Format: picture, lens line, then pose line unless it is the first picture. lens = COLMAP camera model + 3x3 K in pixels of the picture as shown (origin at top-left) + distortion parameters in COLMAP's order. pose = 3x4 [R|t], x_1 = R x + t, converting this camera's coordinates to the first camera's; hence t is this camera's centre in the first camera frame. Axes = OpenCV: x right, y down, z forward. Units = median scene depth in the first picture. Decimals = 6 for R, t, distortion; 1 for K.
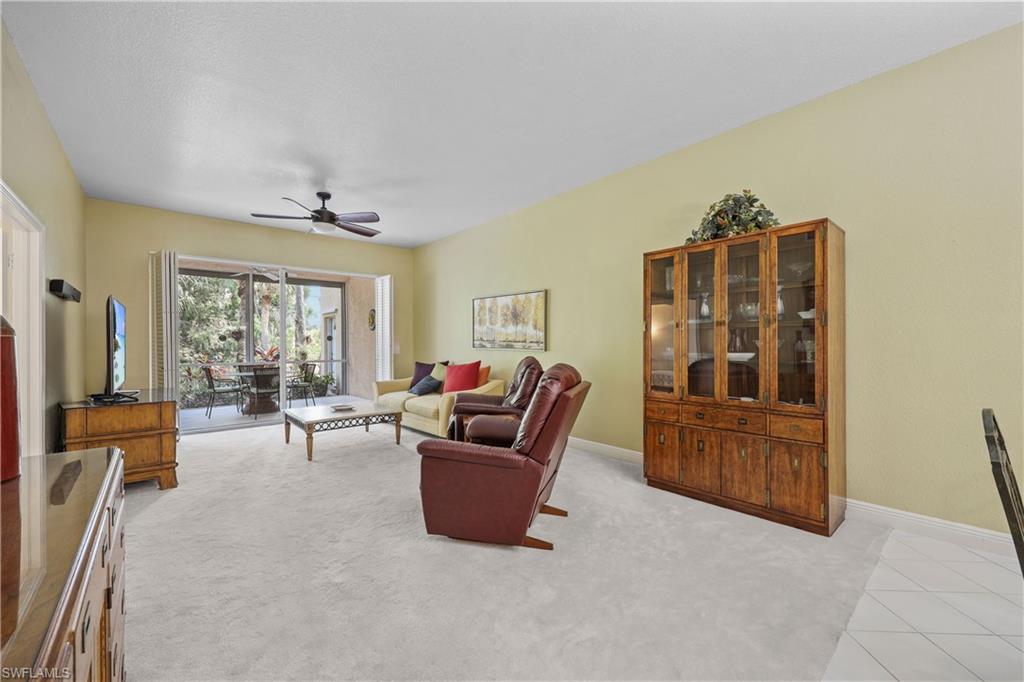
lens RADIAL K [[411.7, 0, 514.3], [0, 411.7, 347.6], [0, 0, 1]] dist [0.001114, 0.000522]
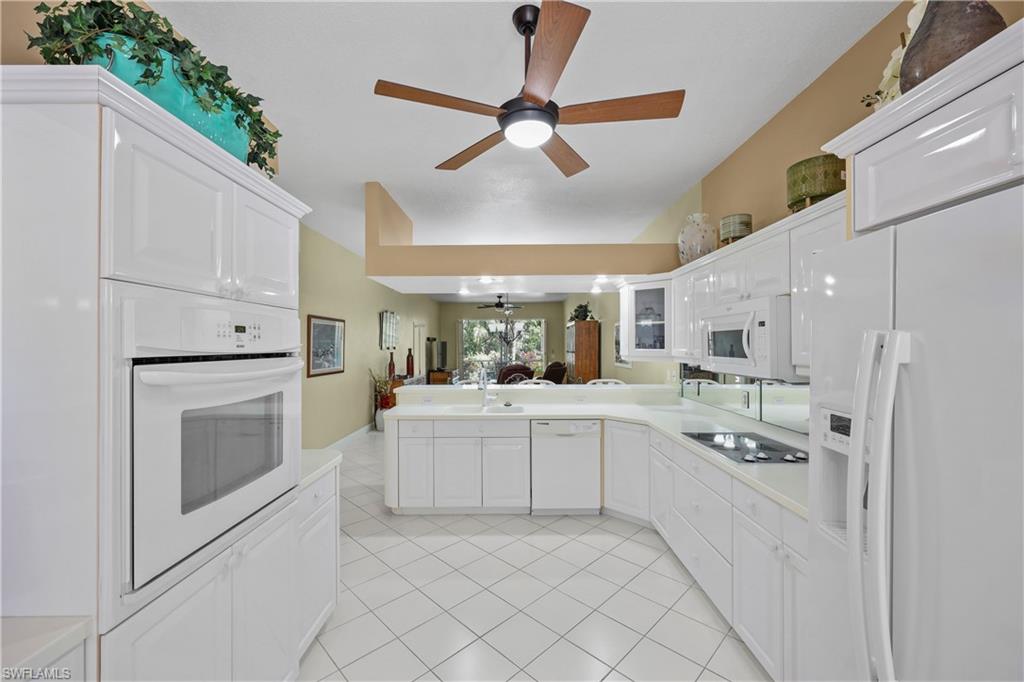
lens RADIAL K [[411.7, 0, 511.8], [0, 411.7, 345.3], [0, 0, 1]] dist [0.001114, 0.000522]
pose [[0.751773, 0.001220, -0.659421, 1.169492], [-0.005052, 0.999980, -0.003910, -0.050602], [0.659403, 0.006270, 0.751763, -0.796498]]
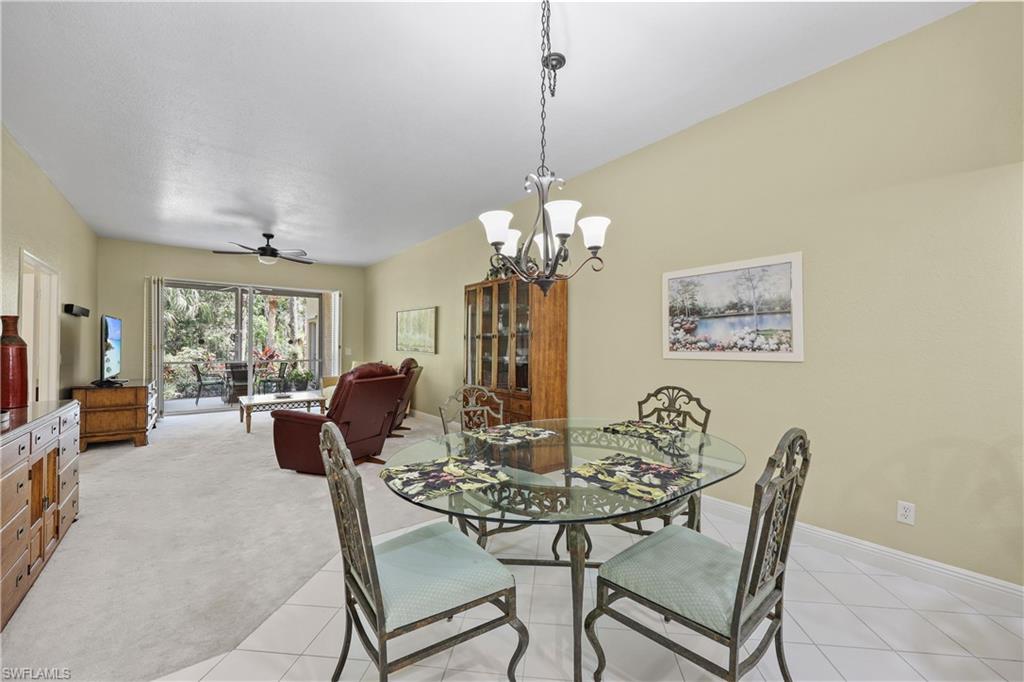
lens RADIAL K [[411.7, 0, 514.6], [0, 411.7, 343.5], [0, 0, 1]] dist [0.001114, 0.000522]
pose [[0.998923, 0.008054, -0.045705, 0.363318], [-0.008728, 0.999856, -0.014577, -0.007143], [0.045581, 0.014960, 0.998849, -0.266176]]
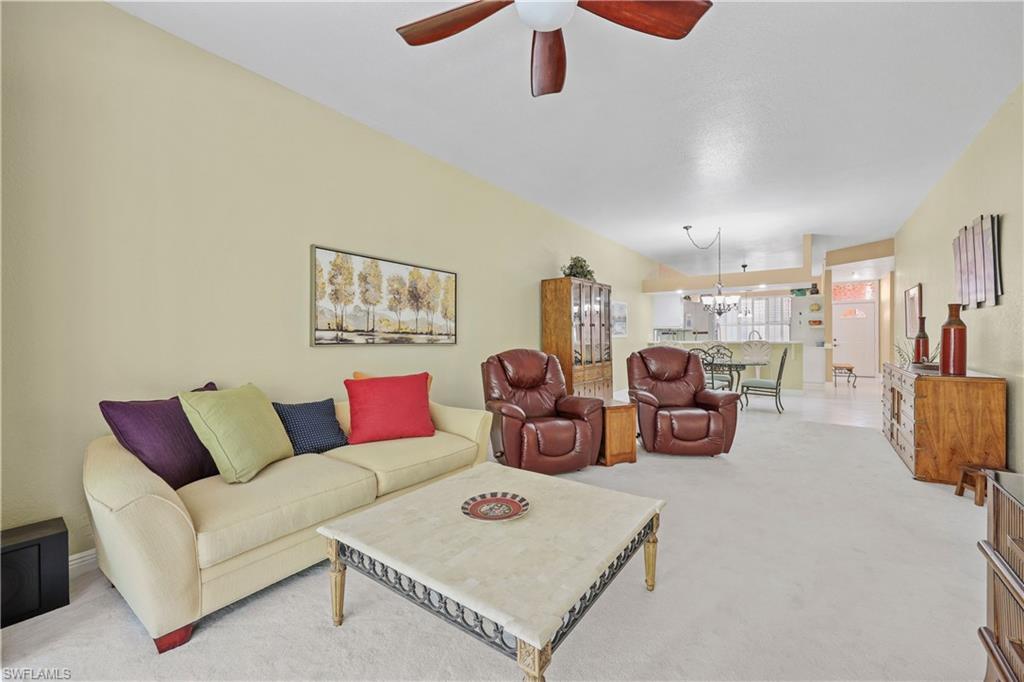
lens RADIAL K [[411.7, 0, 514.4], [0, 411.7, 336.3], [0, 0, 1]] dist [0.001114, 0.000522]
pose [[-0.209532, 0.009435, 0.977756, -0.735030], [0.019580, 0.999793, -0.005452, -0.002601], [-0.977606, 0.018002, -0.209673, 1.006614]]
